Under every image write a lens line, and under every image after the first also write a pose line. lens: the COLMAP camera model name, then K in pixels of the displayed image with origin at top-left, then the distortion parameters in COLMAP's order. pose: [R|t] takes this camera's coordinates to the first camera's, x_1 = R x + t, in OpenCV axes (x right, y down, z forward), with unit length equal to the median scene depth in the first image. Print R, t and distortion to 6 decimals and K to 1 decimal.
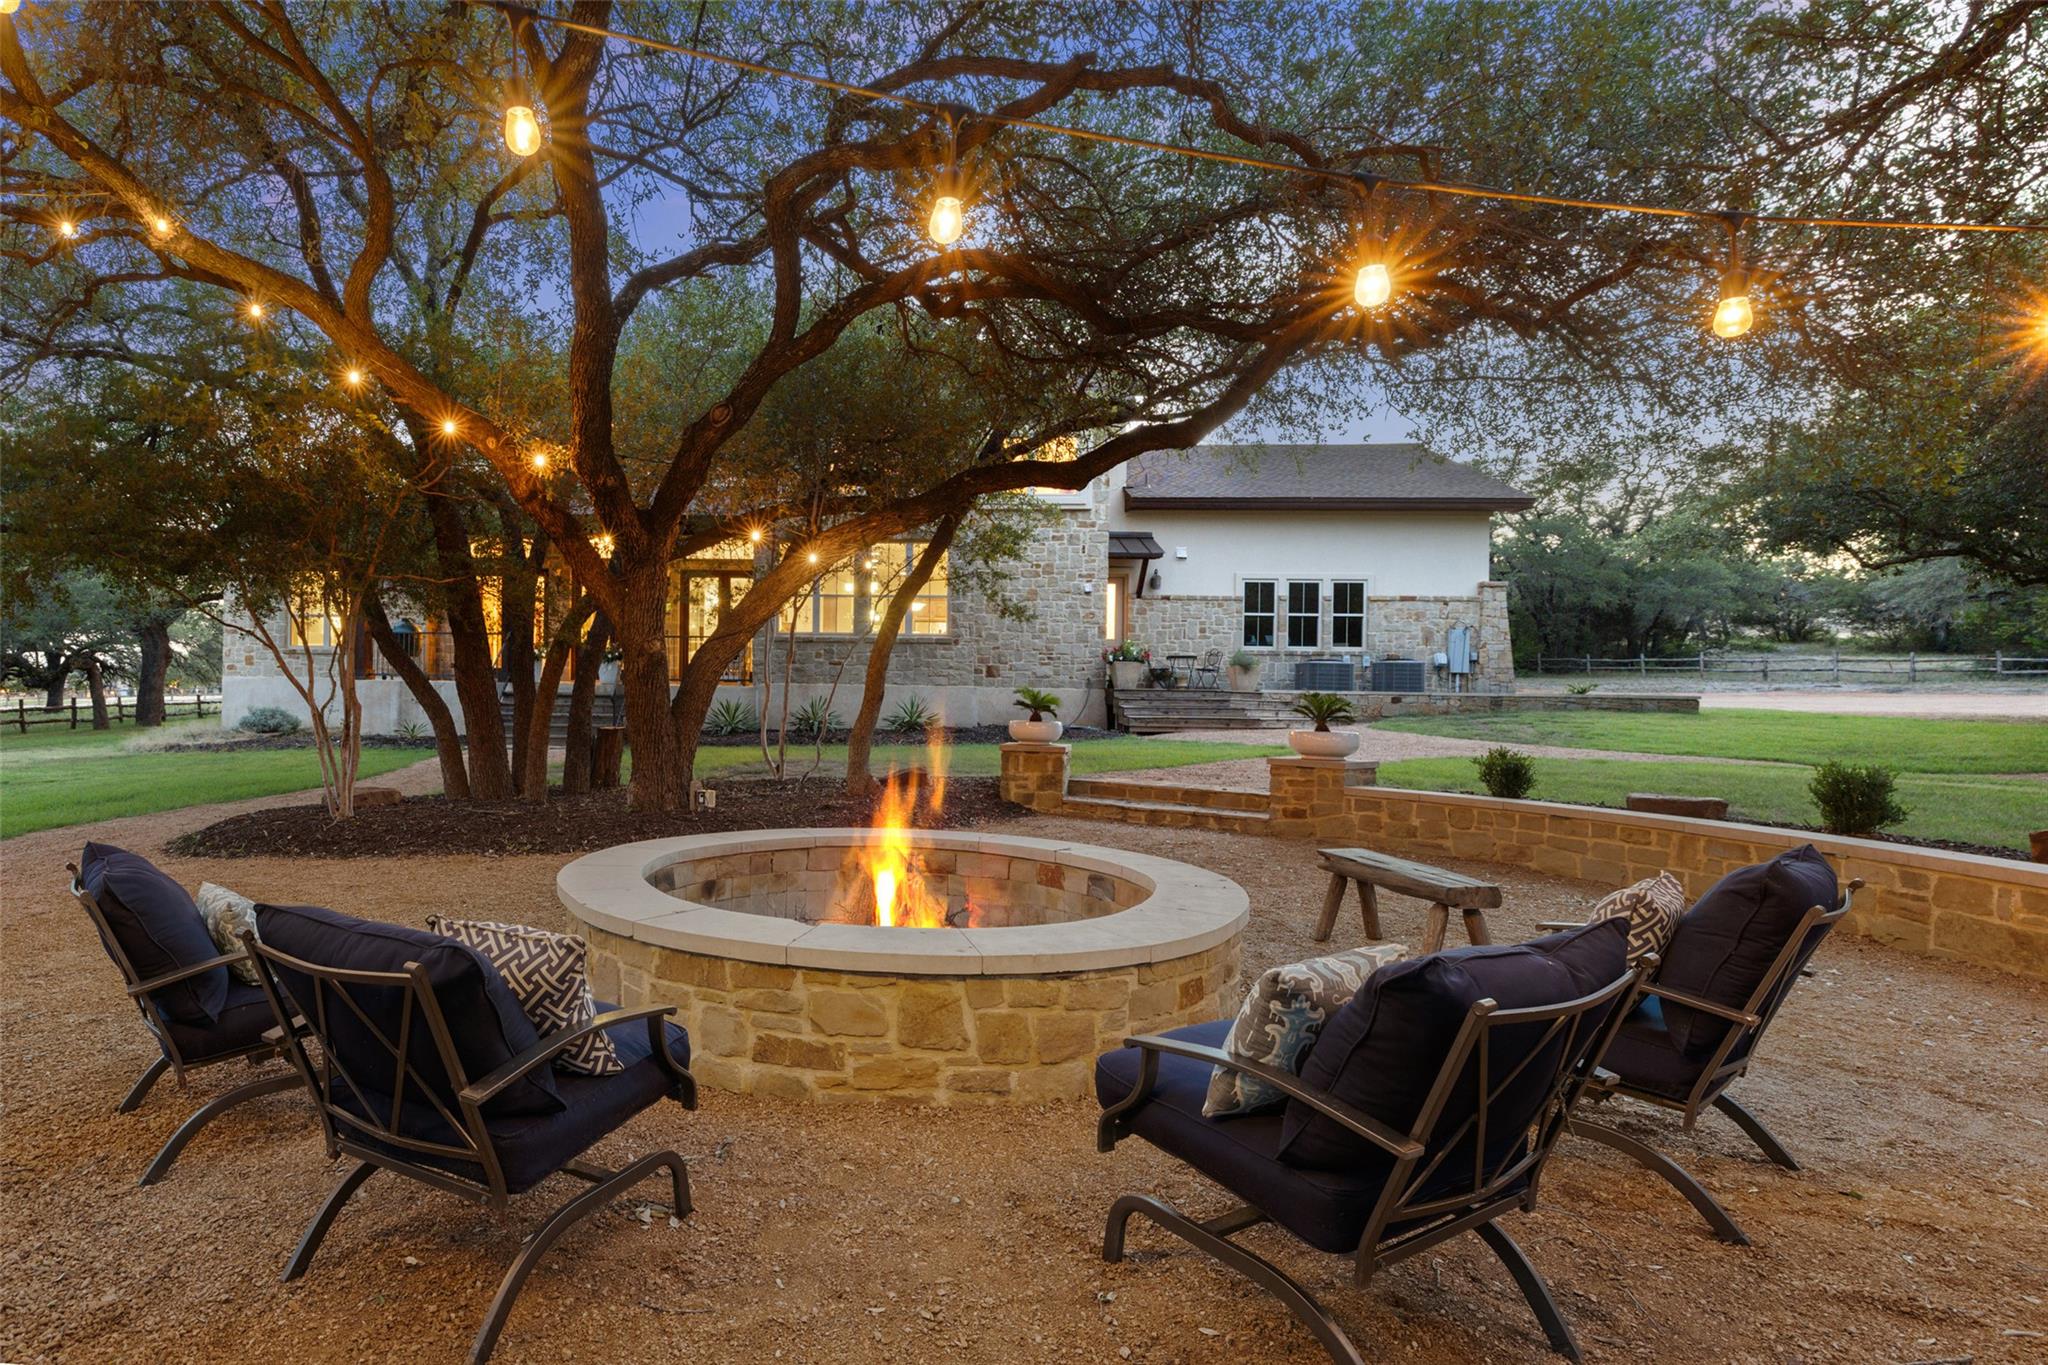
lens RADIAL K [[1014.8, 0, 1022.6], [0, 1014.8, 691.3], [0, 0, 1]] dist [0.000286, 0.000009]
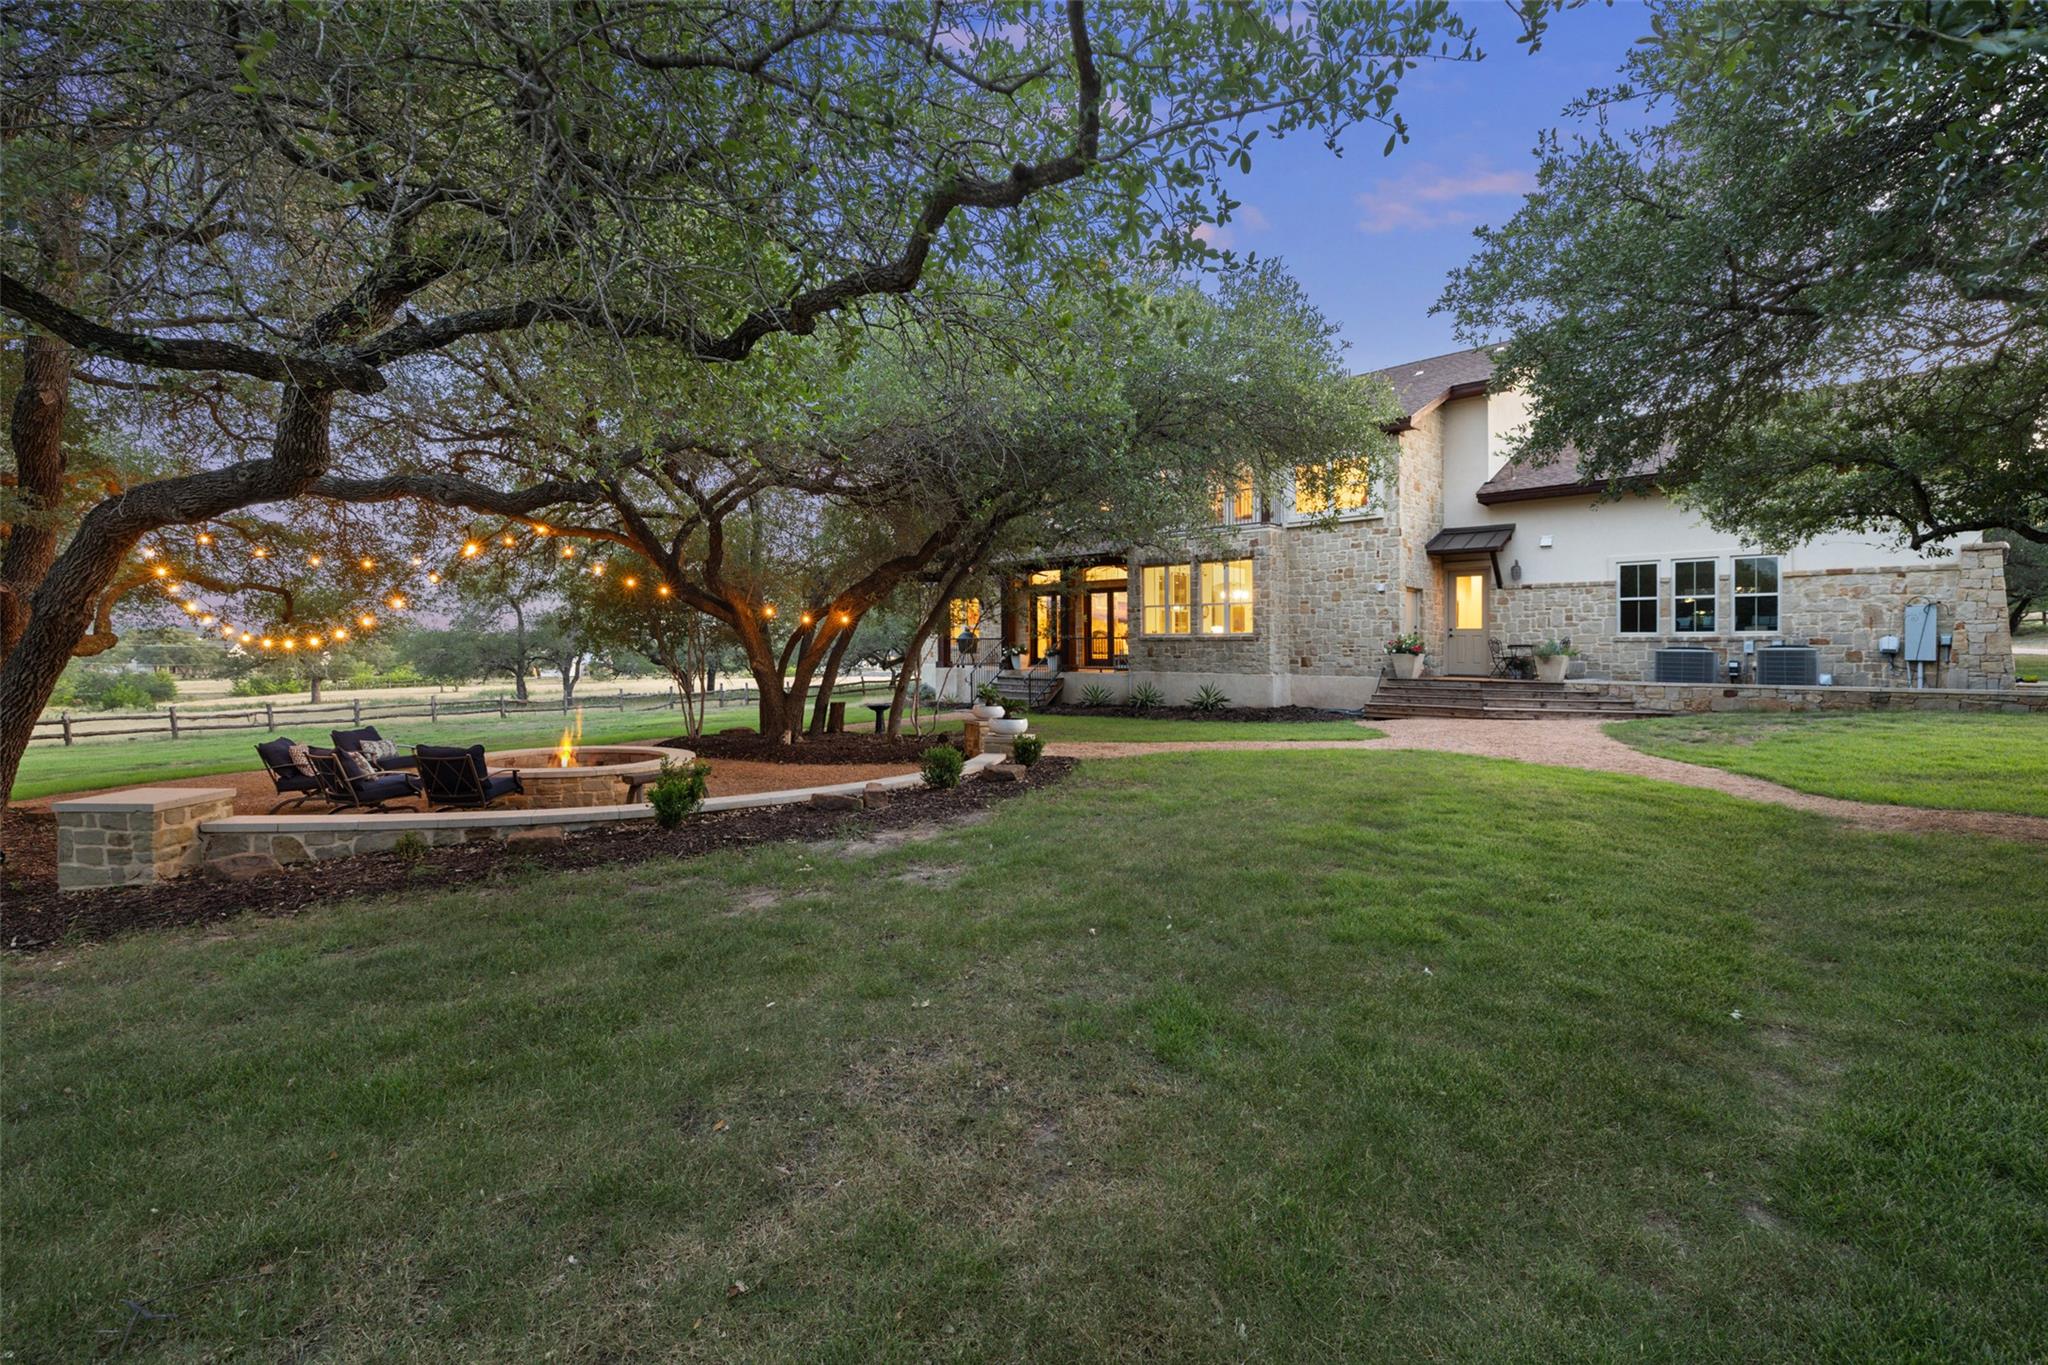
lens RADIAL K [[870.1, 0, 1025.5], [0, 870.1, 674.2], [0, 0, 1]] dist [0.000334, -0.000027]
pose [[0.743716, 0.007585, -0.668453, 0.353779], [-0.002710, 0.999962, 0.008332, -0.011124], [0.668491, -0.004385, 0.743708, 0.017901]]
